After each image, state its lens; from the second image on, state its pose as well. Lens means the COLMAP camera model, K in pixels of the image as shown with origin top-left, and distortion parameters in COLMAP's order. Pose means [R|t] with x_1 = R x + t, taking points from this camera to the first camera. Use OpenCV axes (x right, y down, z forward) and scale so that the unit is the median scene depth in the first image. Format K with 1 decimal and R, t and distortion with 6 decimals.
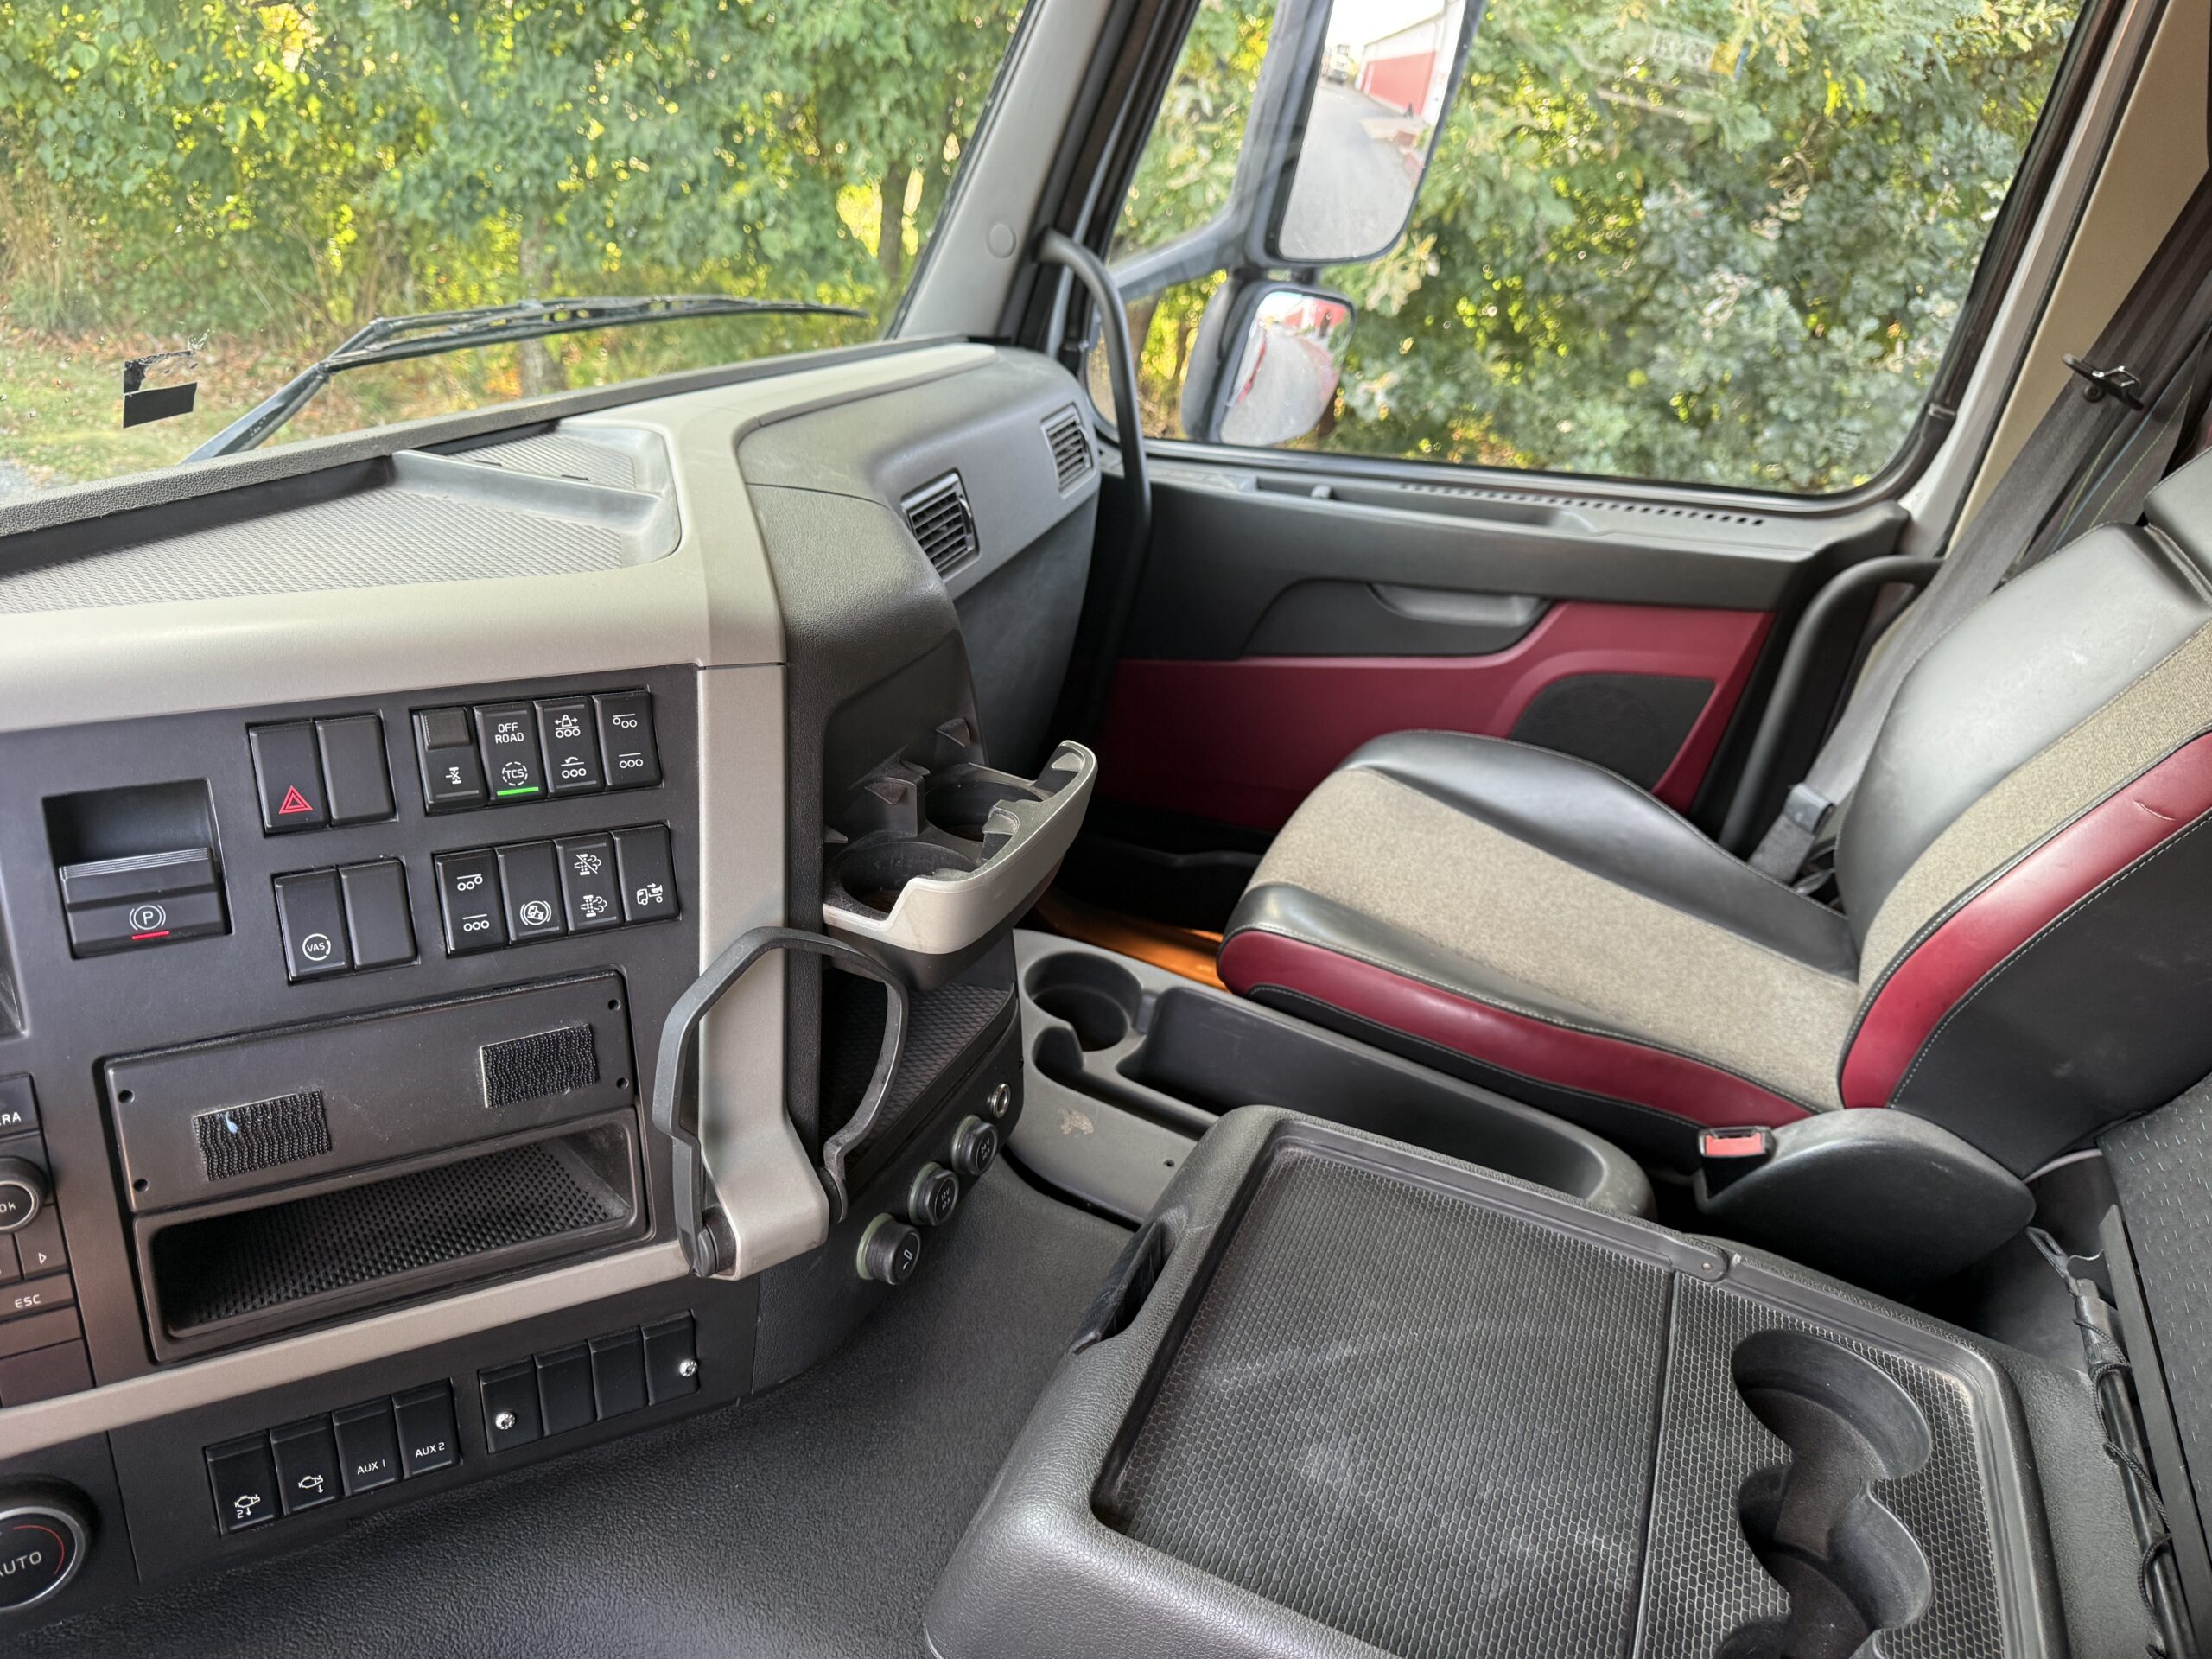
lens RADIAL K [[1589.6, 0, 1113.4], [0, 1589.6, 829.4], [0, 0, 1]] dist [0.020795, -0.035645]
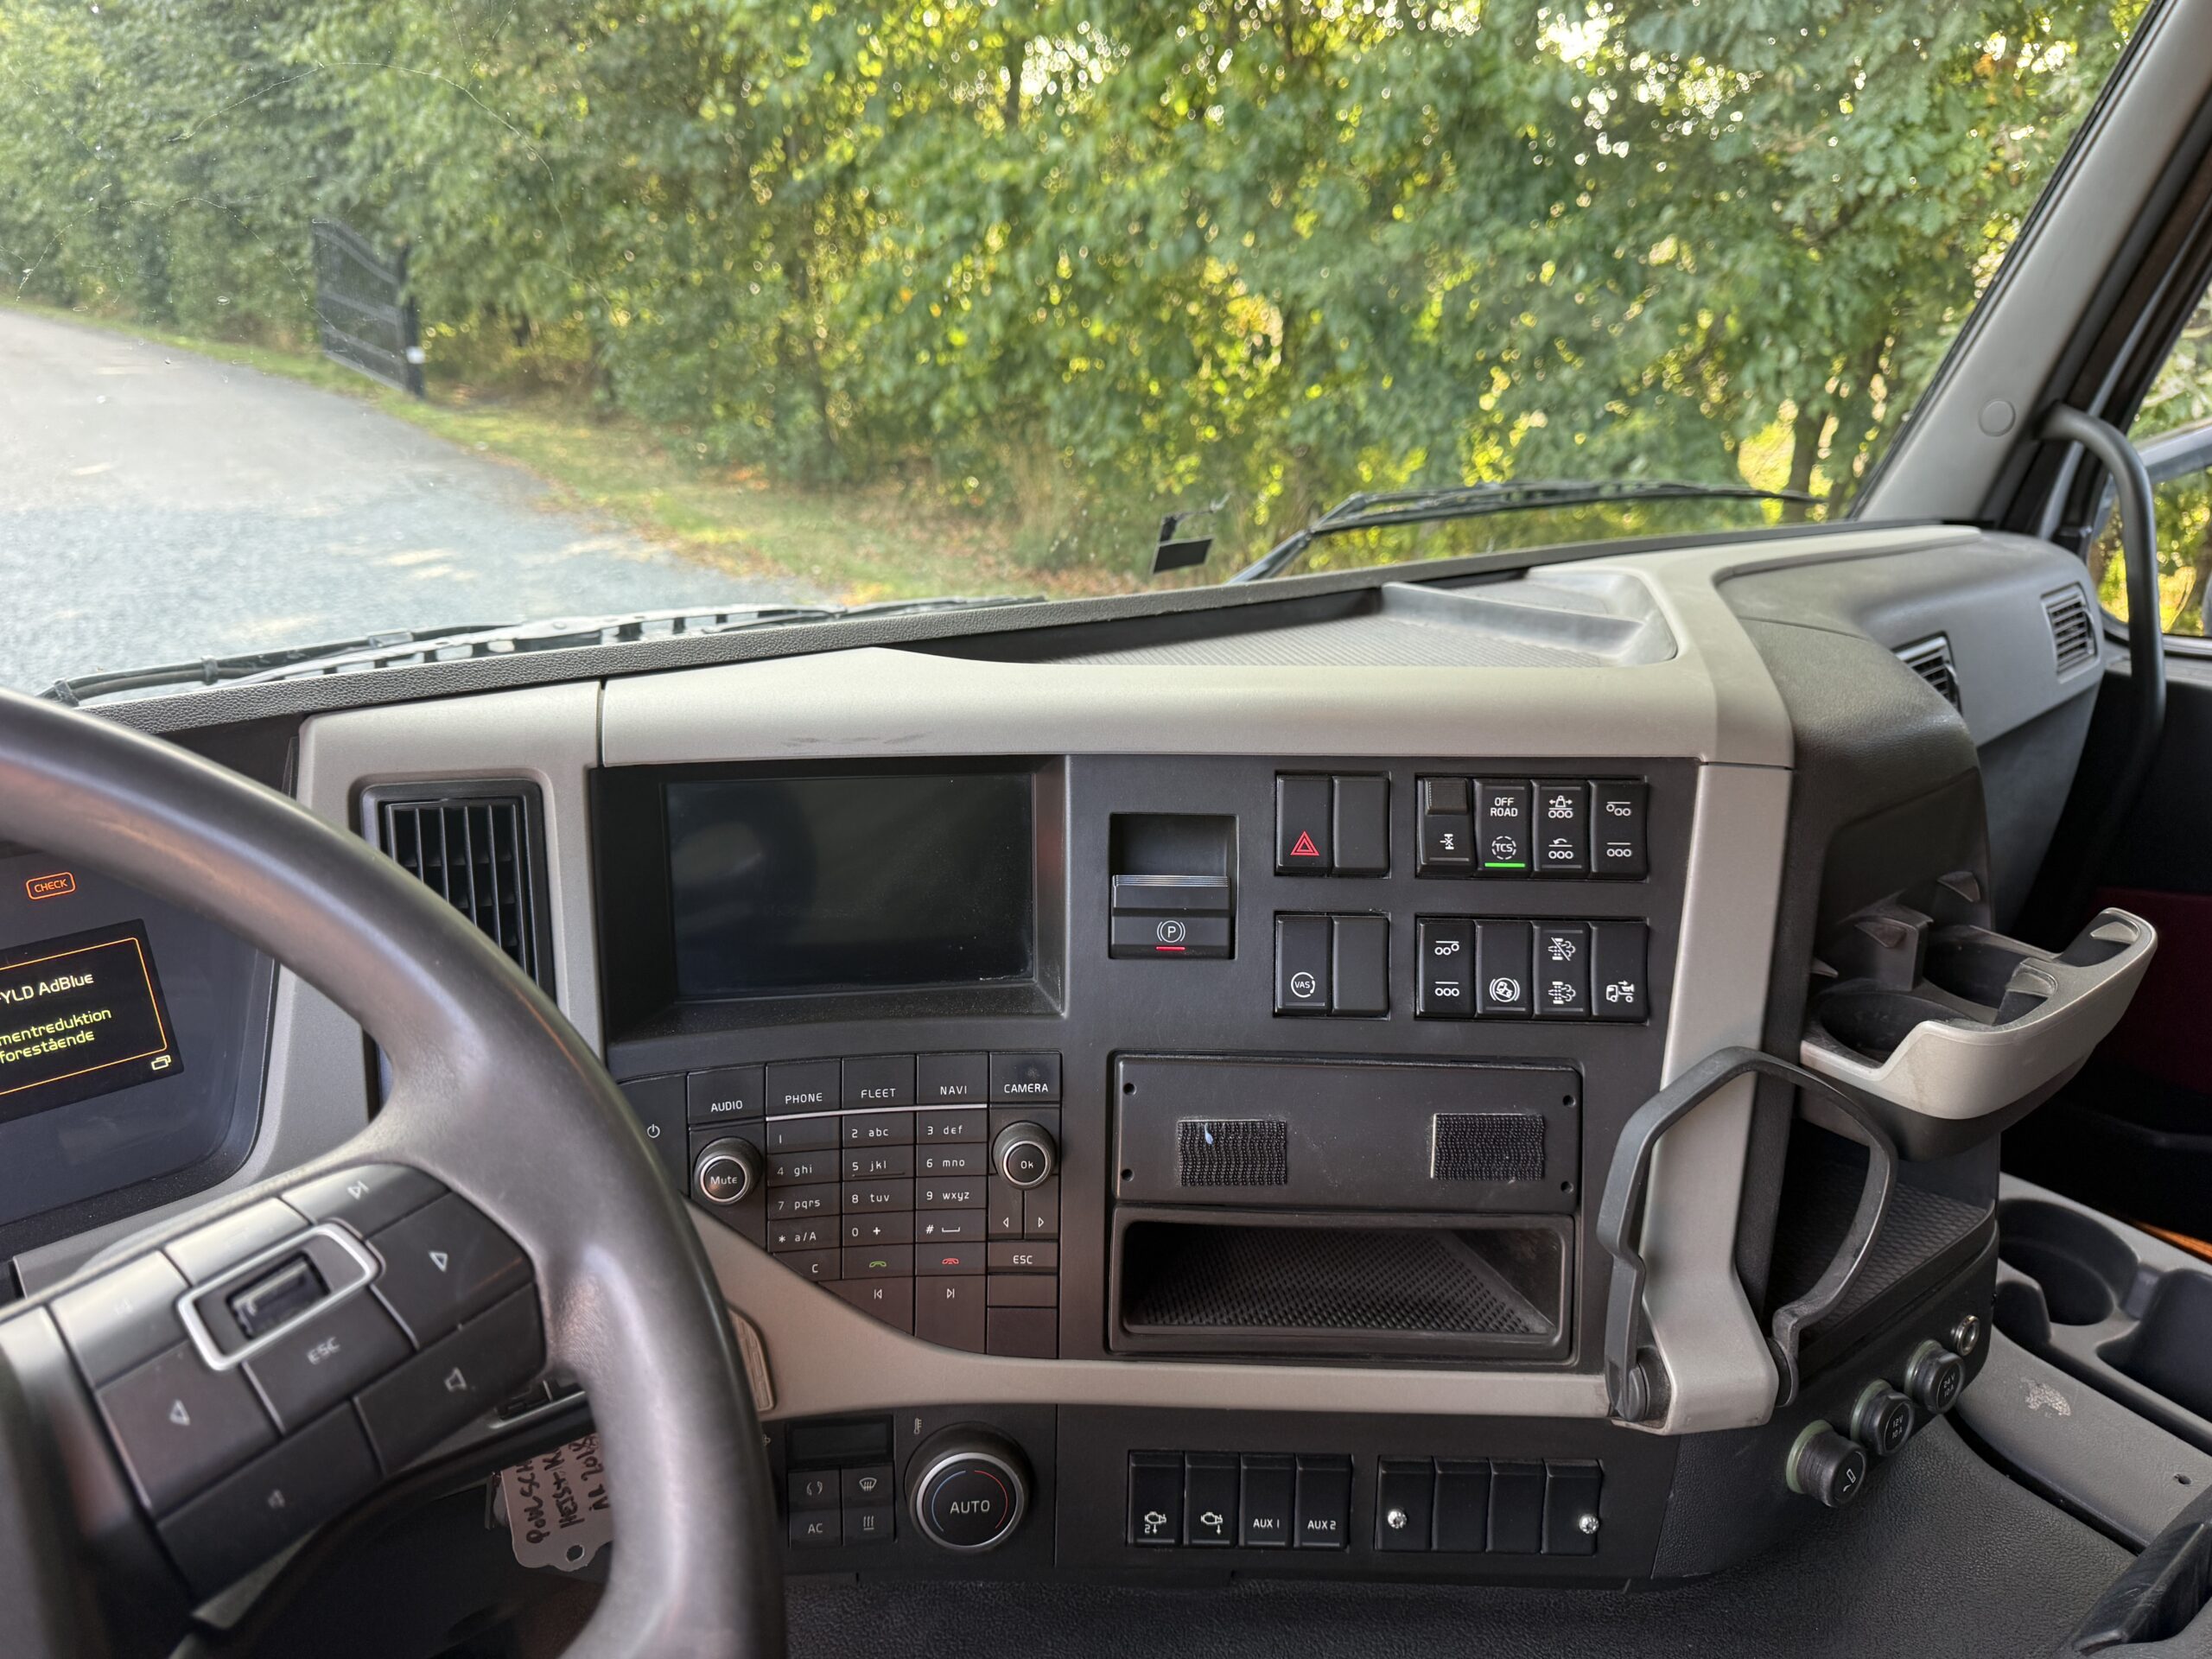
lens RADIAL K [[1589.6, 0, 1087.5], [0, 1589.6, 809.8], [0, 0, 1]] dist [0.020795, -0.035645]
pose [[0.865309, 0.080328, -0.494761, -0.100908], [-0.161855, 0.978976, -0.124132, 0.101046], [0.474388, 0.187492, 0.860118, 0.008189]]
